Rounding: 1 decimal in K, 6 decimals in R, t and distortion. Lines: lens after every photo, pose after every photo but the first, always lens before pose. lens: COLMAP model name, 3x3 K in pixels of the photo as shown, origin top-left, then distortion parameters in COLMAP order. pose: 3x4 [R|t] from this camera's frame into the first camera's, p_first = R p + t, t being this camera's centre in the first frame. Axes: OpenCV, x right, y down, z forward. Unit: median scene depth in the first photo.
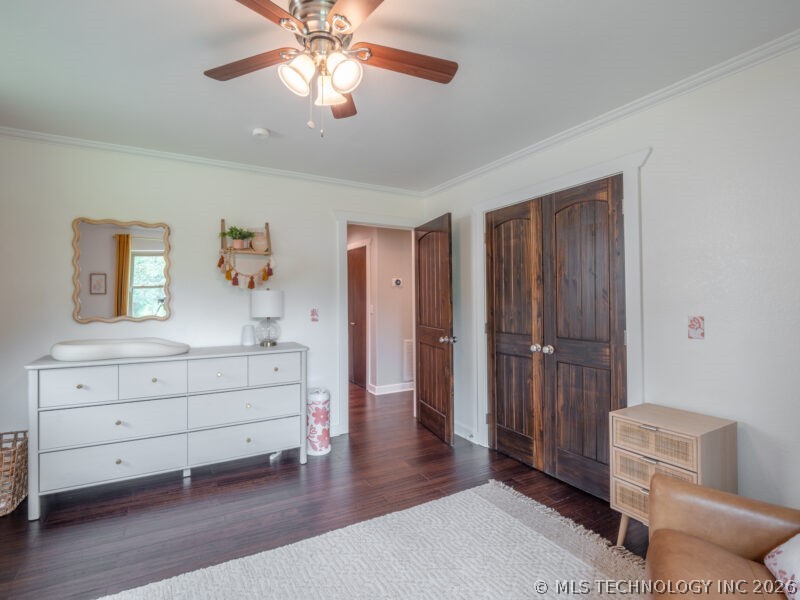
lens RADIAL K [[394.3, 0, 398.6], [0, 394.3, 298.2], [0, 0, 1]] dist [-0.002450, -0.002223]
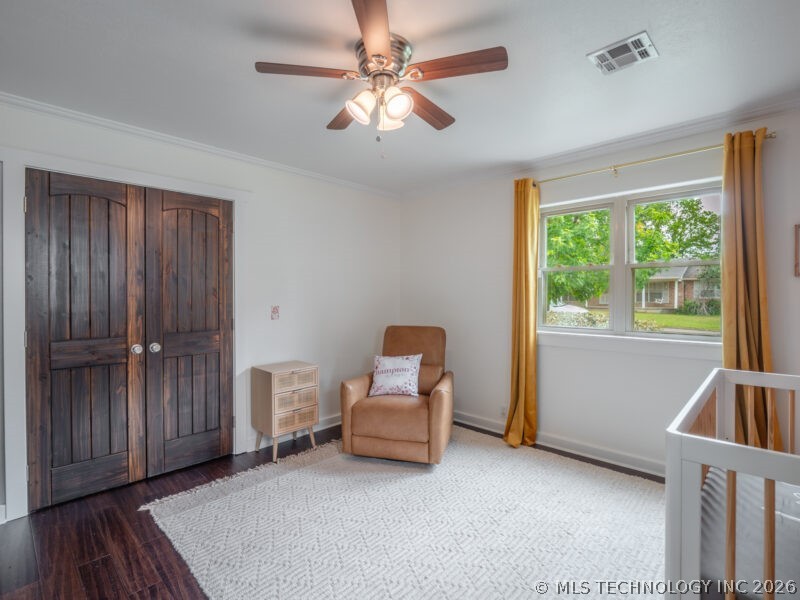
lens RADIAL K [[394.3, 0, 400.1], [0, 394.3, 296.9], [0, 0, 1]] dist [-0.002450, -0.002223]
pose [[-0.280634, 0.003666, 0.959808, -0.781993], [0.002365, 0.999992, -0.003128, 0.010784], [-0.959812, 0.001392, -0.280640, 0.744730]]
